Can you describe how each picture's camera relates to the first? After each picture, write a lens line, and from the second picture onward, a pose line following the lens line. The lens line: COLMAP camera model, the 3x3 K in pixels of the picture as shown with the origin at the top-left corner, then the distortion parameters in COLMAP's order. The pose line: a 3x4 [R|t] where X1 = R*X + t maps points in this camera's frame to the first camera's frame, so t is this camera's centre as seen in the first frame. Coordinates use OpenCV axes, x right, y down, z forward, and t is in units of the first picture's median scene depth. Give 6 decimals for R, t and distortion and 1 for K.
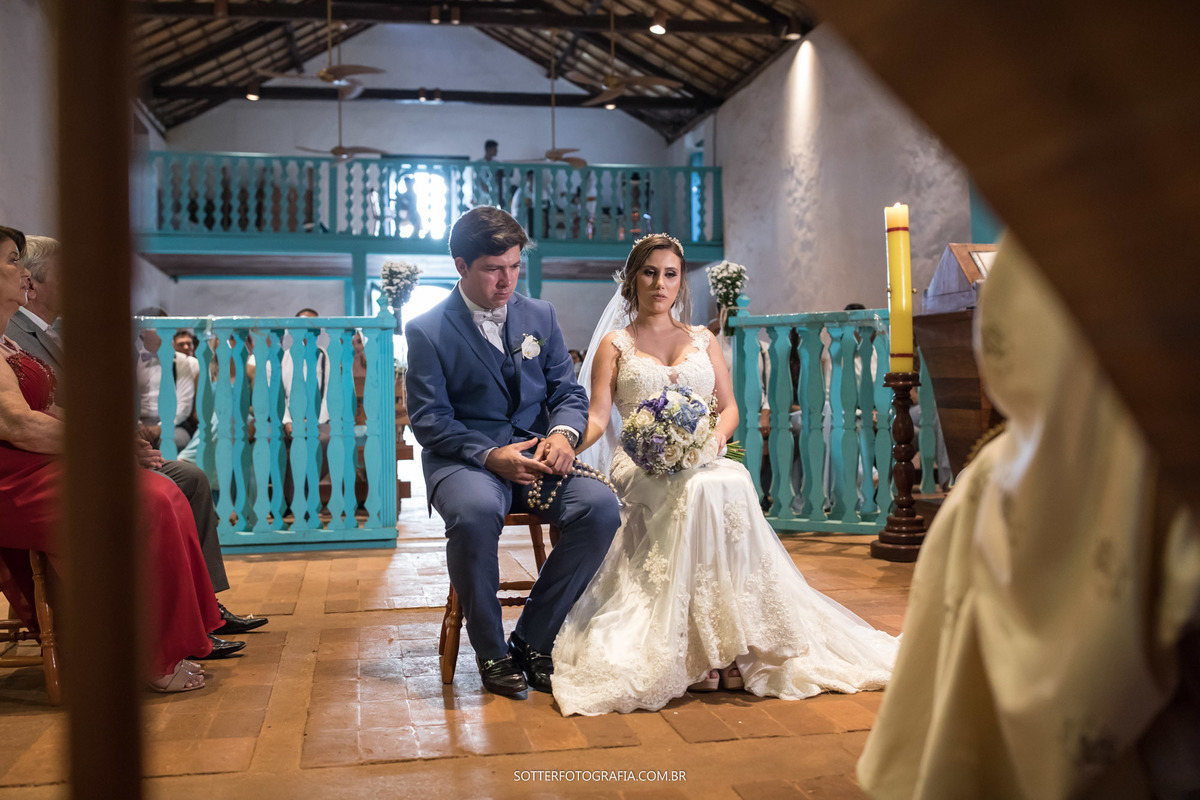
lens RADIAL K [[1207.0, 0, 565.3], [0, 1207.0, 381.9], [0, 0, 1]] dist [-0.011973, 0.000000]
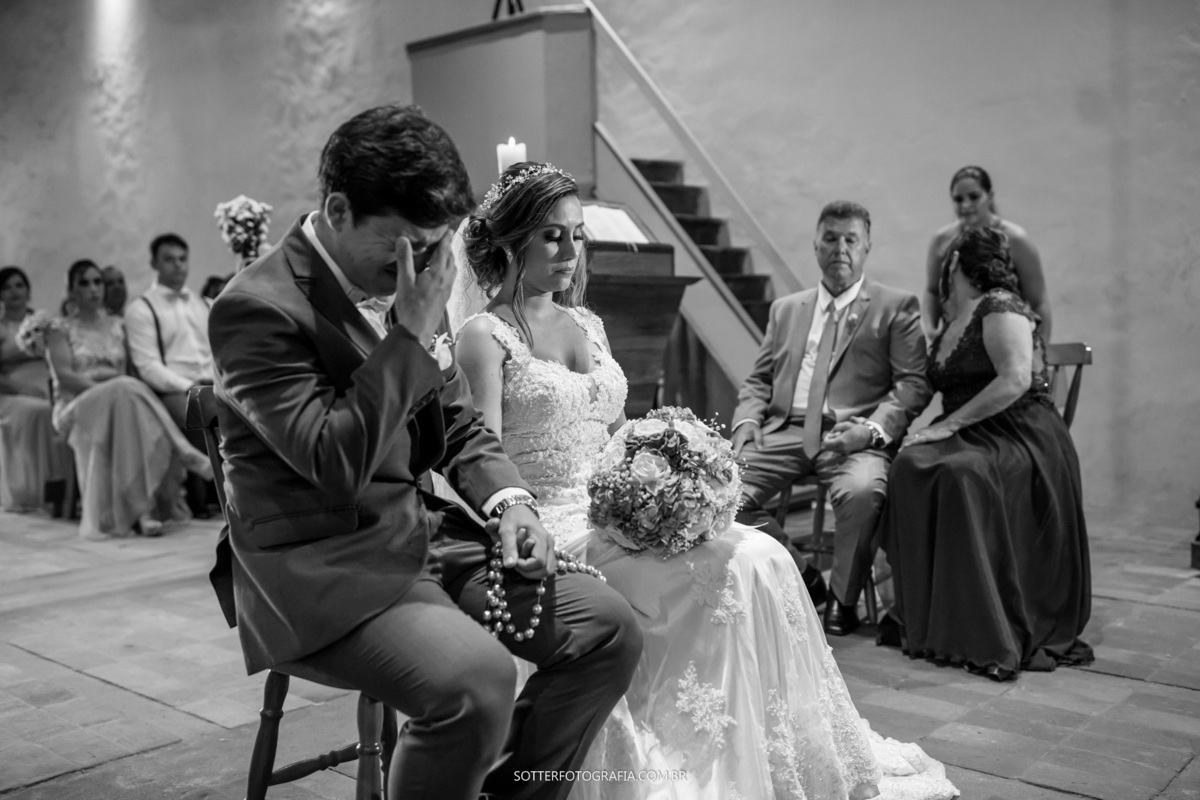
lens RADIAL K [[1207.0, 0, 596.1], [0, 1207.0, 402.3], [0, 0, 1]] dist [-0.011973, 0.000000]
pose [[0.779522, -0.044990, 0.624757, -0.076564], [0.002921, 0.997667, 0.068200, -0.010163], [-0.626368, -0.051339, 0.777835, 0.119869]]
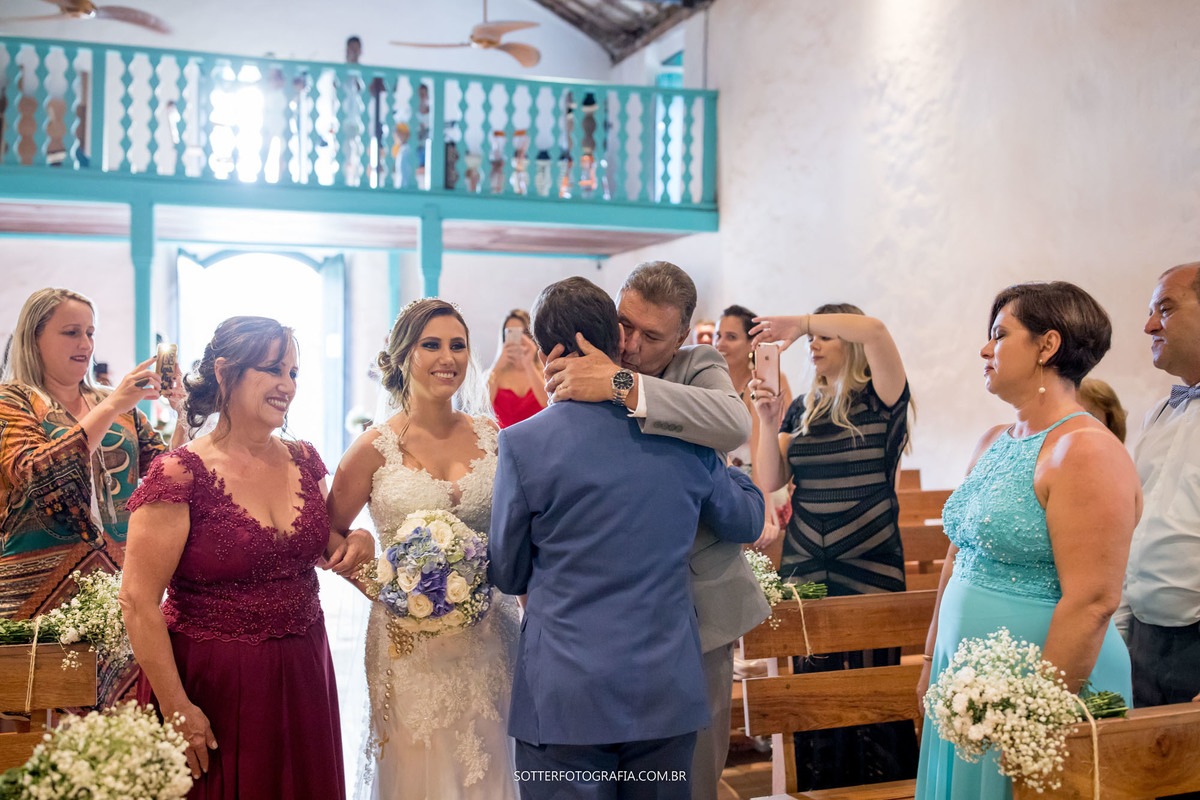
lens RADIAL K [[1207.0, 0, 603.8], [0, 1207.0, 402.7], [0, 0, 1]] dist [-0.011973, 0.000000]
pose [[0.989417, 0.009400, 0.144794, -0.032485], [-0.016761, 0.998623, 0.049702, -0.047649], [-0.144127, -0.051603, 0.988213, 0.422648]]
